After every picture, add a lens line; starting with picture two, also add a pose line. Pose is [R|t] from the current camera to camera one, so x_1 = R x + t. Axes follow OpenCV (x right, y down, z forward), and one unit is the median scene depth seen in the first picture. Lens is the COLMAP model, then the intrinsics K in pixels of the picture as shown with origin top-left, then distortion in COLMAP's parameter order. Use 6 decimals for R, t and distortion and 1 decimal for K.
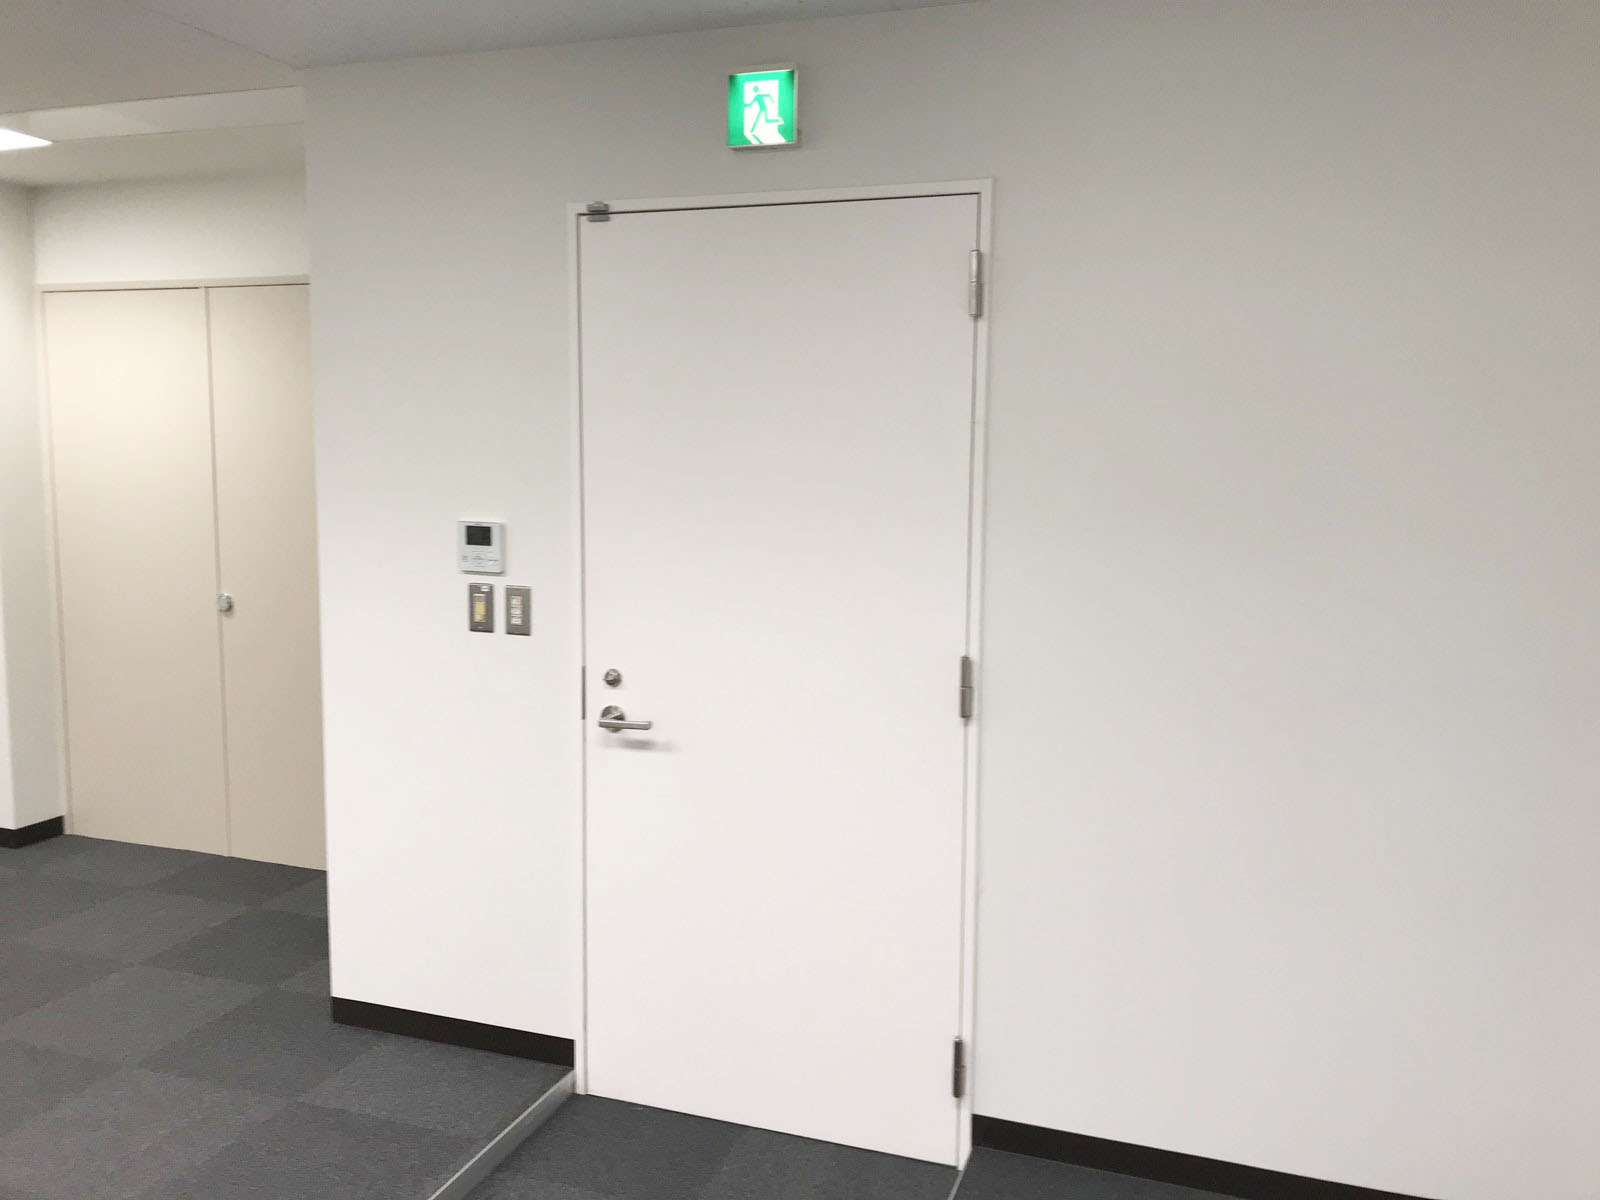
lens RADIAL K [[1304.5, 0, 796.1], [0, 1304.5, 597.2], [0, 0, 1]] dist [0.003489, 0.000212]
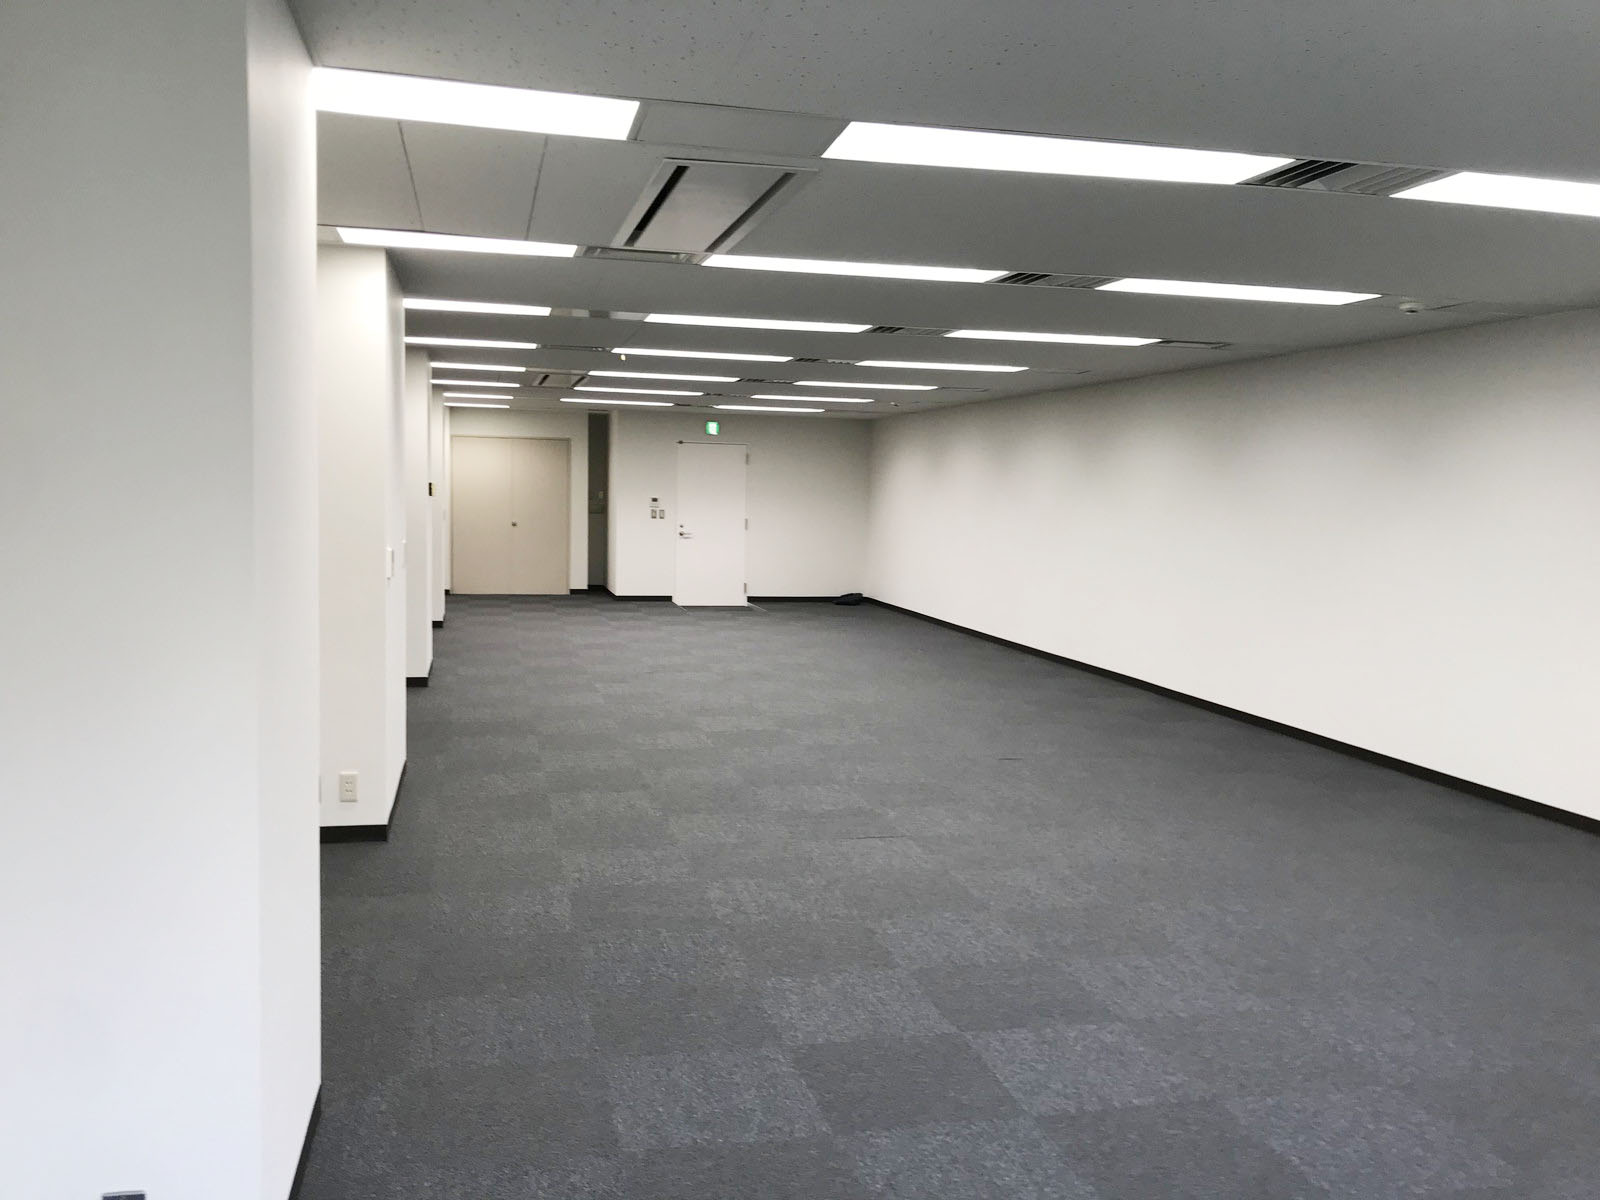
lens RADIAL K [[1304.5, 0, 799.7], [0, 1304.5, 600.4], [0, 0, 1]] dist [0.003489, 0.000212]
pose [[0.828309, -0.043555, 0.558575, -2.735857], [0.051333, 0.998680, 0.001751, 0.381658], [-0.557914, 0.027223, 0.829452, -3.721196]]
